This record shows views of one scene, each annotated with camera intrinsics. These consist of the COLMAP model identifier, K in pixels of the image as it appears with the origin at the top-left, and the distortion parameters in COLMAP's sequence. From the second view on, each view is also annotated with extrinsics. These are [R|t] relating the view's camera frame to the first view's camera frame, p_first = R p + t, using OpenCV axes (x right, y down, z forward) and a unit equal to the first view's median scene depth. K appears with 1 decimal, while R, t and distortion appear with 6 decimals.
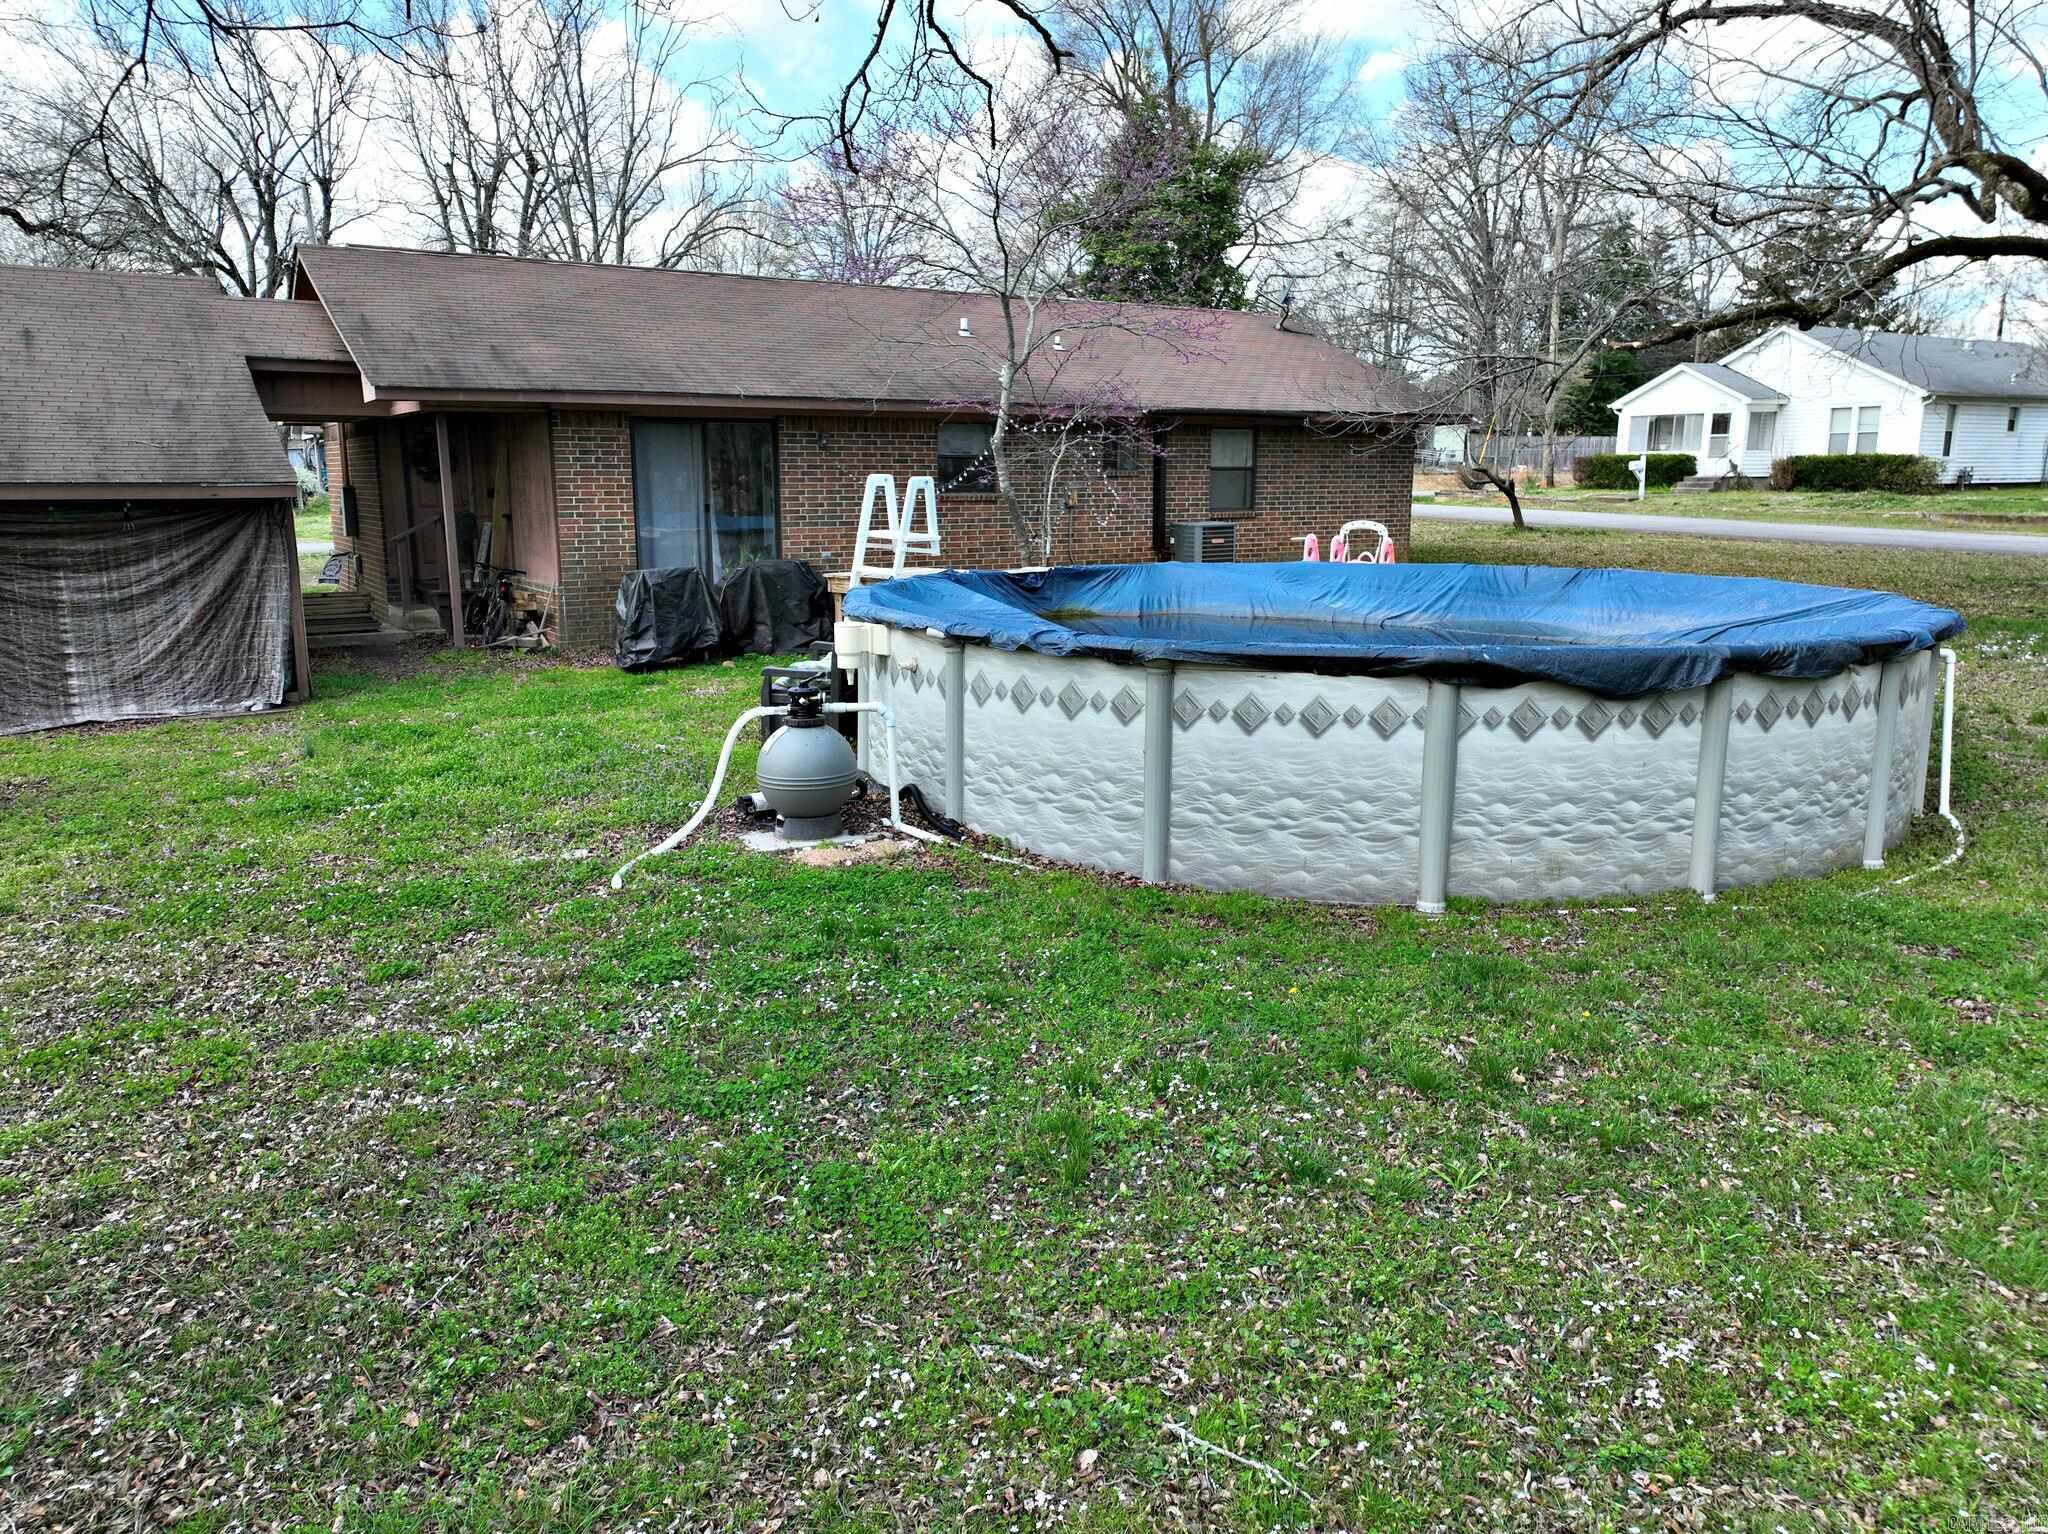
lens RADIAL K [[1451.3, 0, 1029.0], [0, 1451.3, 763.9], [0, 0, 1]] dist [0.010393, 0.006213]
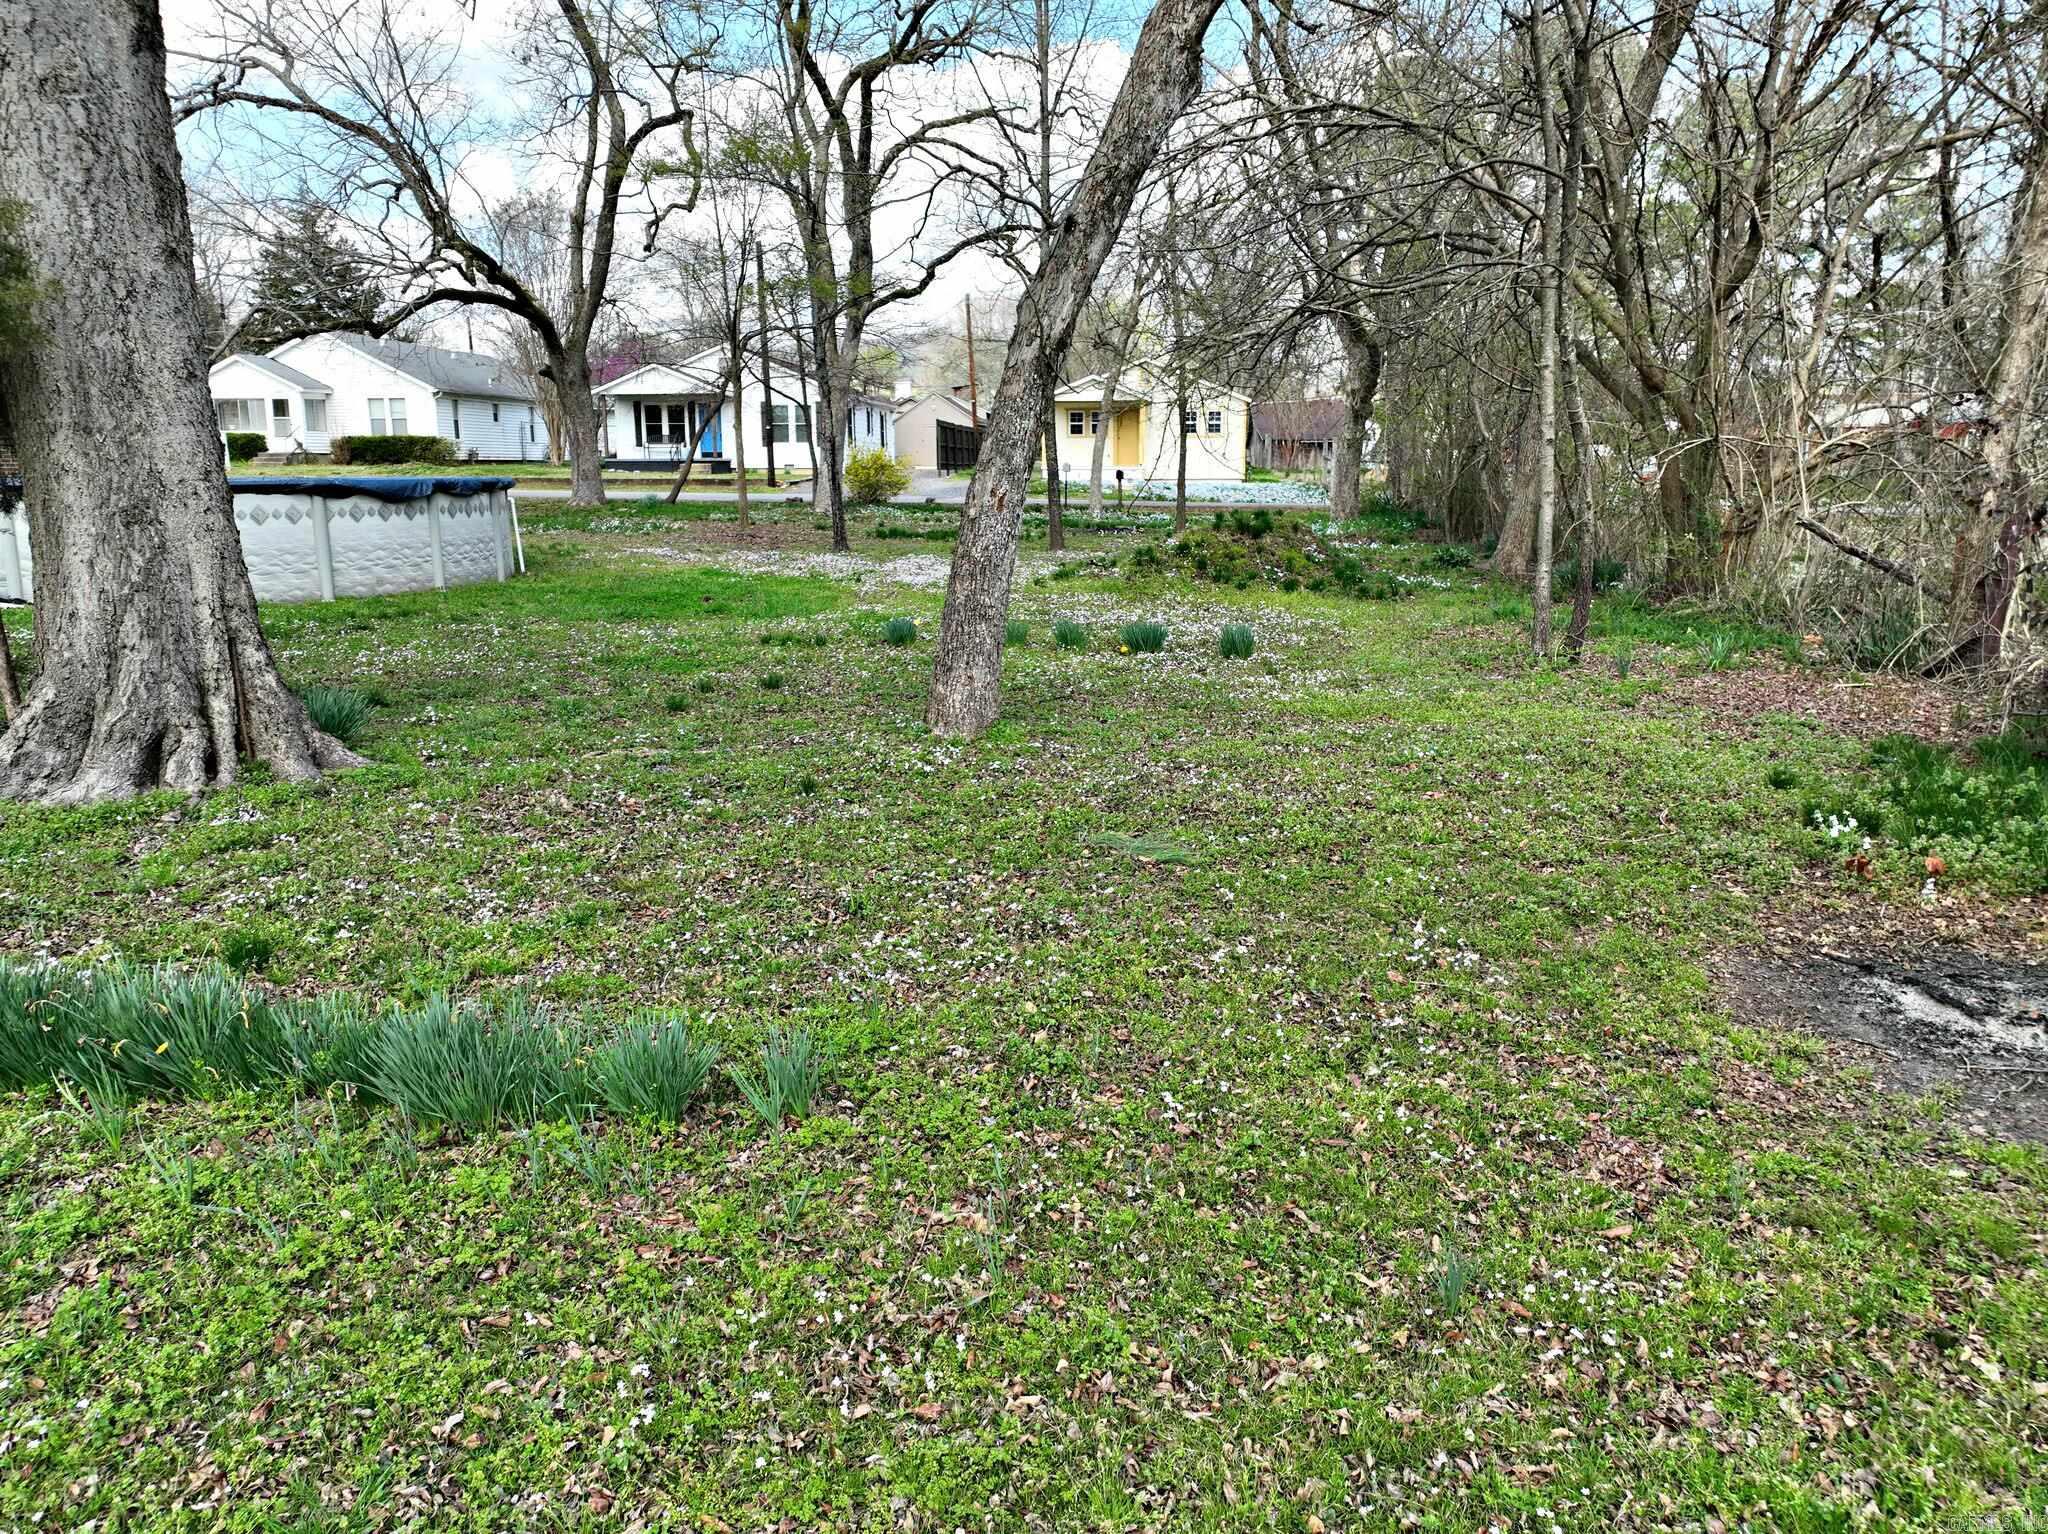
lens RADIAL K [[1451.3, 0, 1022.8], [0, 1451.3, 763.5], [0, 0, 1]] dist [0.010393, 0.006213]
pose [[0.601282, -0.159473, 0.782961, -0.321607], [0.158322, 0.984231, 0.078883, 0.125919], [-0.783195, 0.076529, 0.617049, -0.434056]]
